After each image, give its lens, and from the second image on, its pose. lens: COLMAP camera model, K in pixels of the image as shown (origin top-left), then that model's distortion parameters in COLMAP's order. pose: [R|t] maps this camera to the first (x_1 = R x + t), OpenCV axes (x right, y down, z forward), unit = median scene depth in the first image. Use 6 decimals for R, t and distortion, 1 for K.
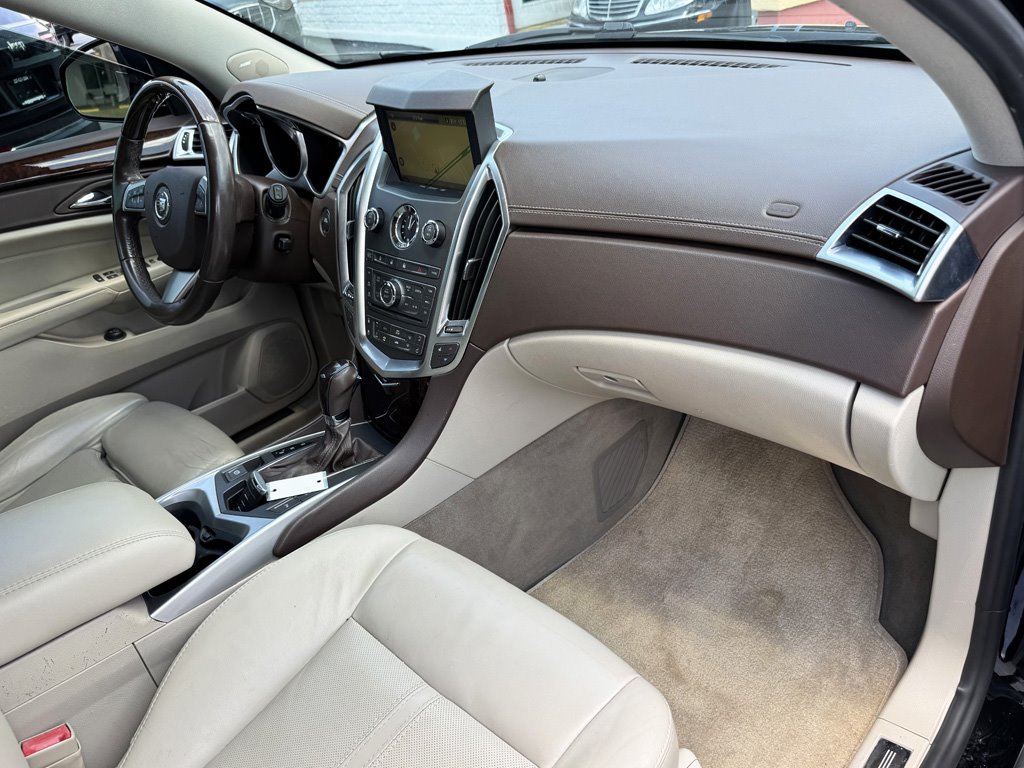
lens RADIAL K [[787.3, 0, 560.6], [0, 787.3, 386.7], [0, 0, 1]] dist [0.093531, -0.134581]
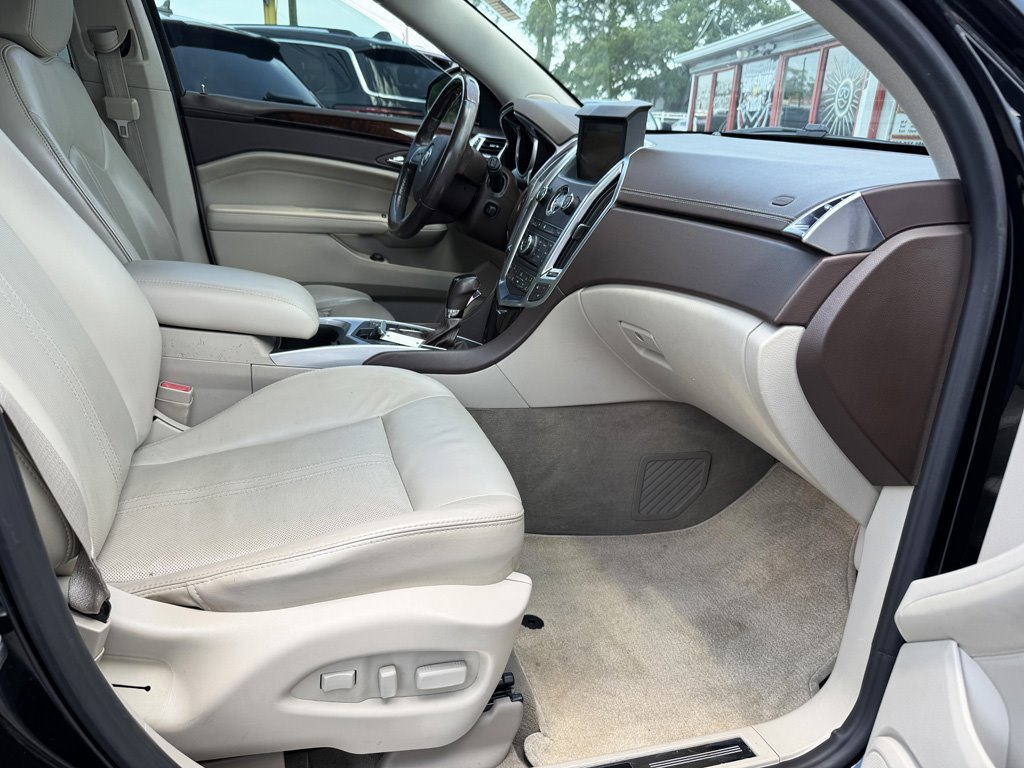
lens RADIAL K [[751.2, 0, 512.0], [0, 751.2, 384.0], [0, 0, 1]] dist [0.106741, -0.231337]
pose [[0.843740, 0.349134, -0.407686, 0.369708], [-0.416721, 0.904806, -0.087580, 0.222772], [0.338300, 0.243786, 0.908912, -0.085923]]
